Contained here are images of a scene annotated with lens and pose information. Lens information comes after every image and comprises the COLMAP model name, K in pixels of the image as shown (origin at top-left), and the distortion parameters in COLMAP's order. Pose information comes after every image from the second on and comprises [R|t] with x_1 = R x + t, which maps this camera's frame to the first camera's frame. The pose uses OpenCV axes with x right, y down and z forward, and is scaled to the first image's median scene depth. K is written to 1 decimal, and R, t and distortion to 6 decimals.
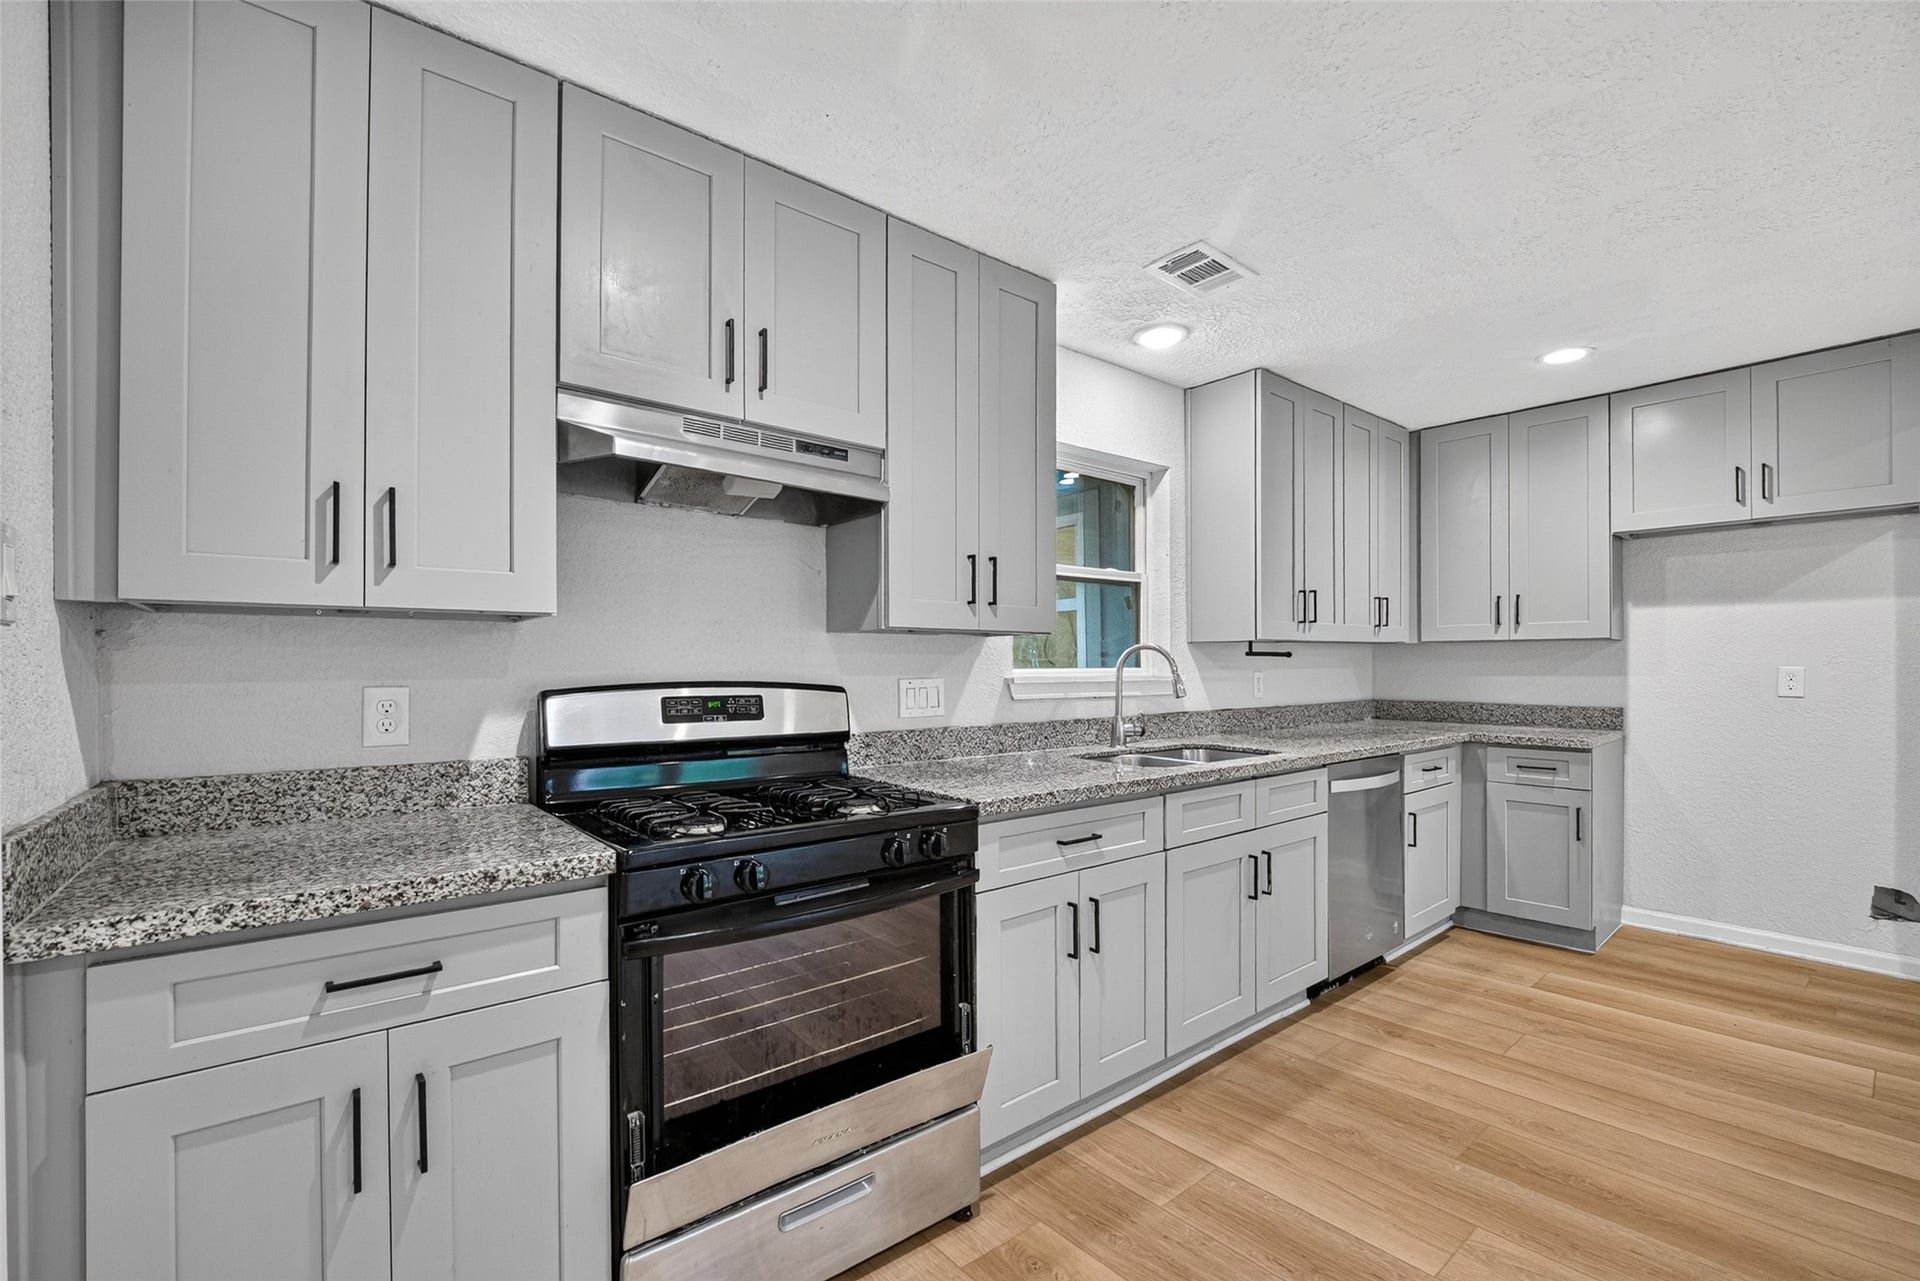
lens RADIAL K [[807.1, 0, 970.1], [0, 807.1, 656.7], [0, 0, 1]] dist [0.021122, -0.017973]
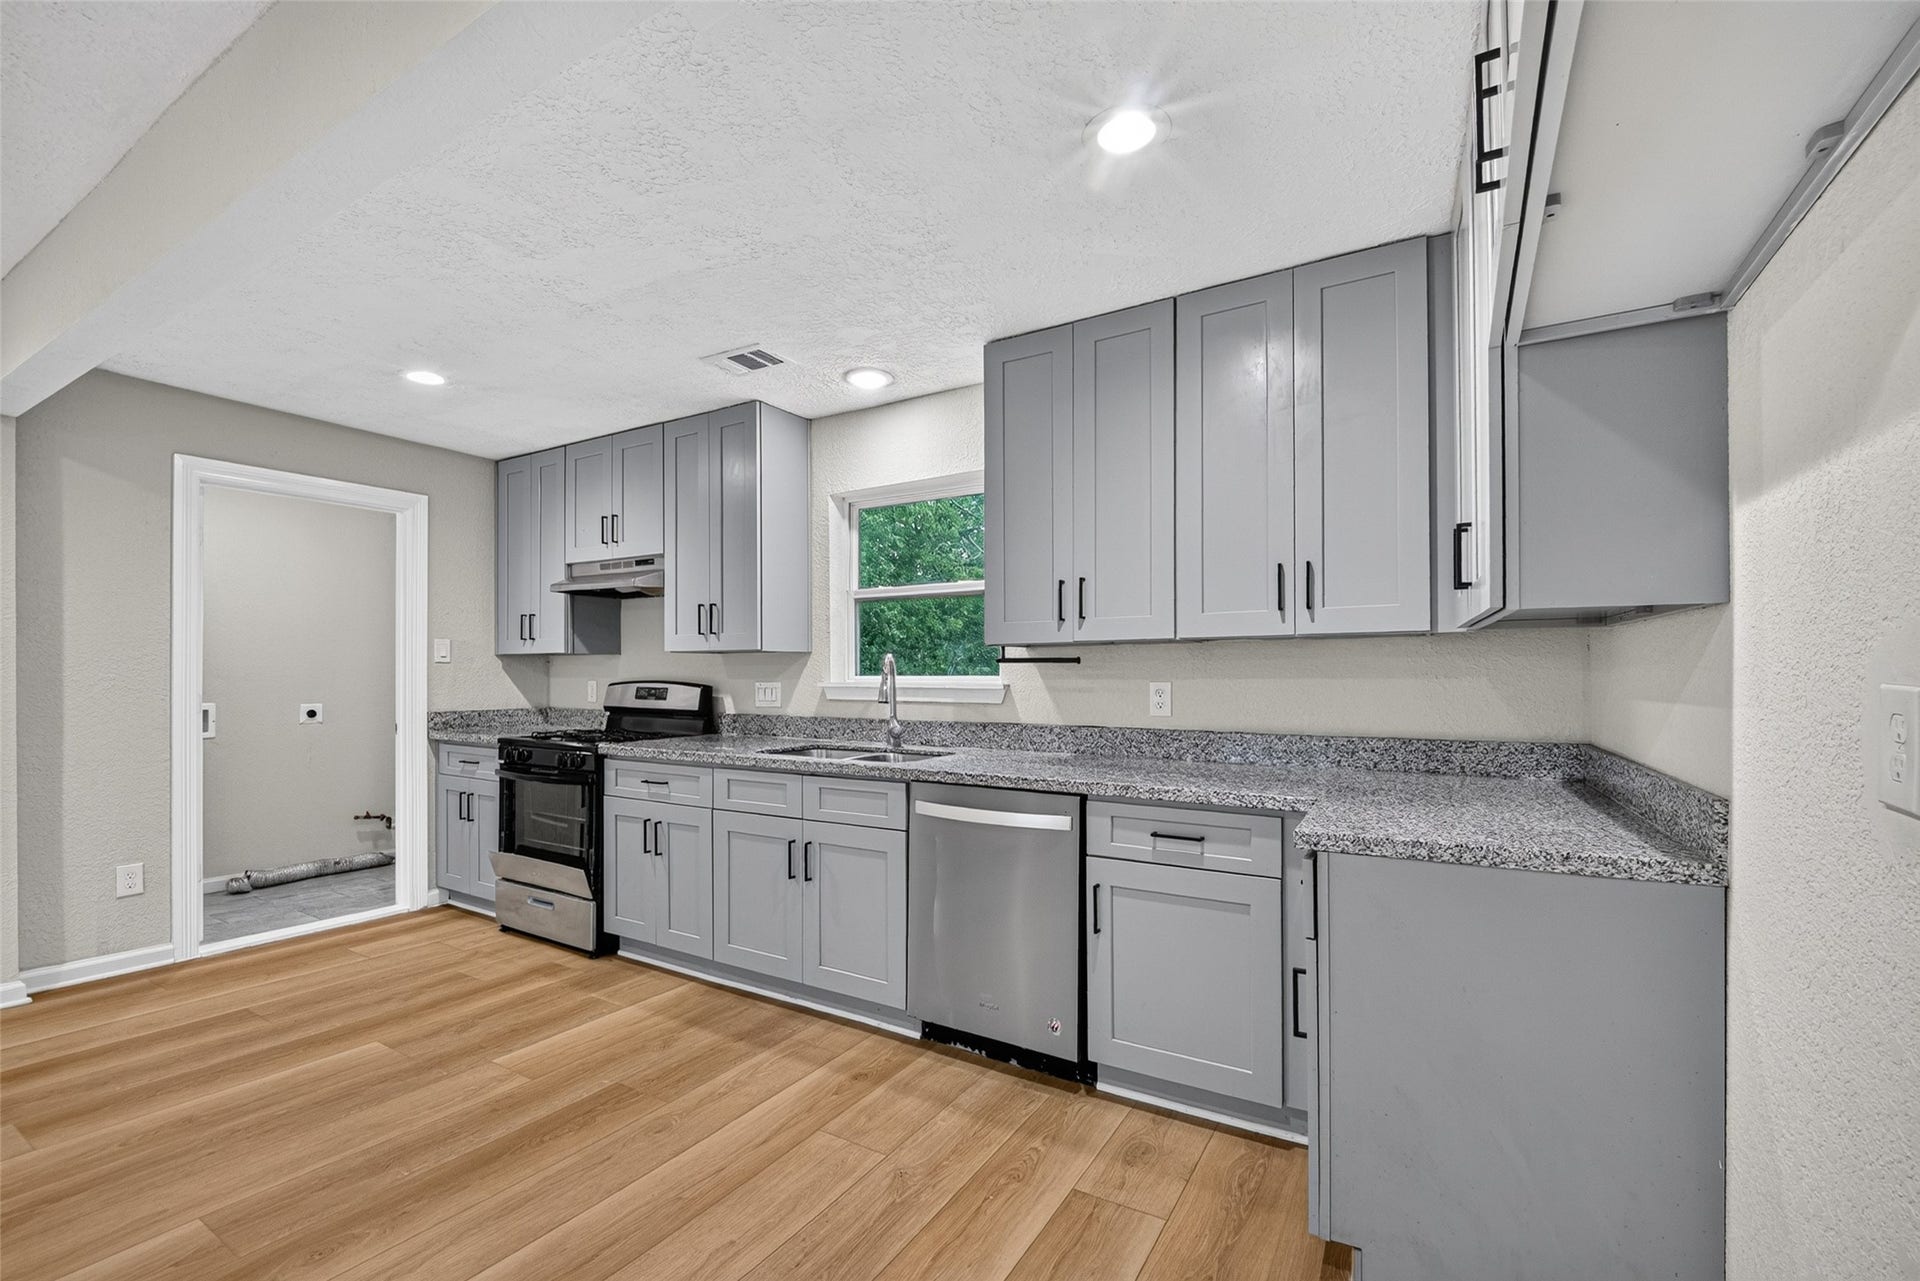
lens RADIAL K [[807.1, 0, 970.1], [0, 807.1, 656.7], [0, 0, 1]] dist [0.021122, -0.017973]
pose [[0.336993, -0.005987, -0.941488, 1.447317], [0.015481, 0.999880, -0.000817, -0.011805], [0.941380, -0.014300, 0.337045, 0.817773]]
